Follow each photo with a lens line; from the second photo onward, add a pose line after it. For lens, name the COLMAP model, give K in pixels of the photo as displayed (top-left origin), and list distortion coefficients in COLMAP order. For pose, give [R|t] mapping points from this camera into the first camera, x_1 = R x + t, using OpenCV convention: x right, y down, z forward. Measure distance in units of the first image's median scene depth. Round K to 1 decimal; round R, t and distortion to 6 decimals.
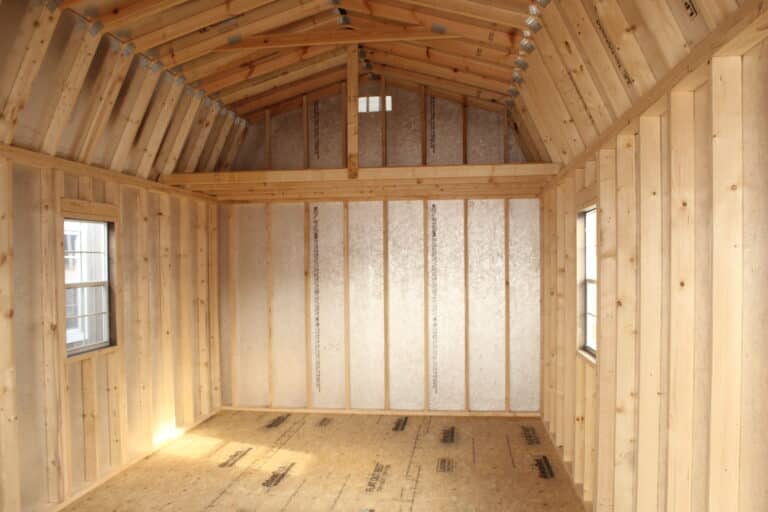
lens RADIAL K [[644.4, 0, 383.8], [0, 644.4, 289.8], [0, 0, 1]] dist [-0.159783, 0.151944]
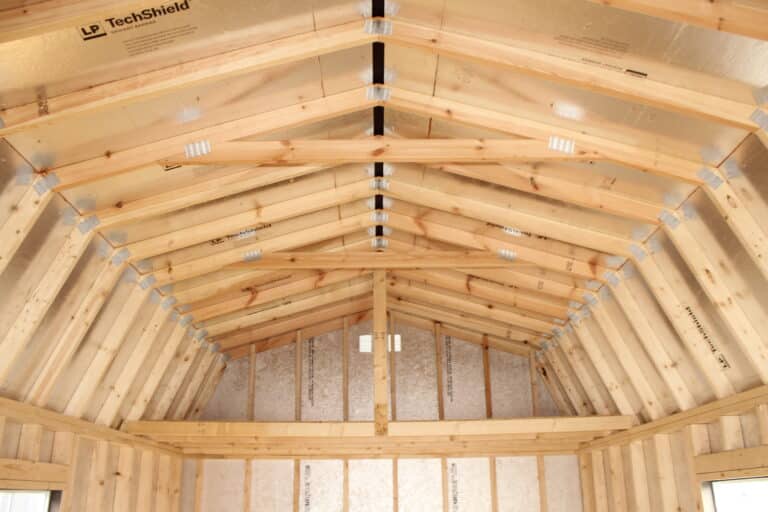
lens RADIAL K [[644.4, 0, 383.8], [0, 644.4, 289.8], [0, 0, 1]] dist [-0.159783, 0.151944]
pose [[0.991043, 0.039440, 0.127584, -0.132411], [0.009517, 0.932105, -0.362064, -0.048545], [-0.133201, 0.360035, 0.923381, 0.186420]]
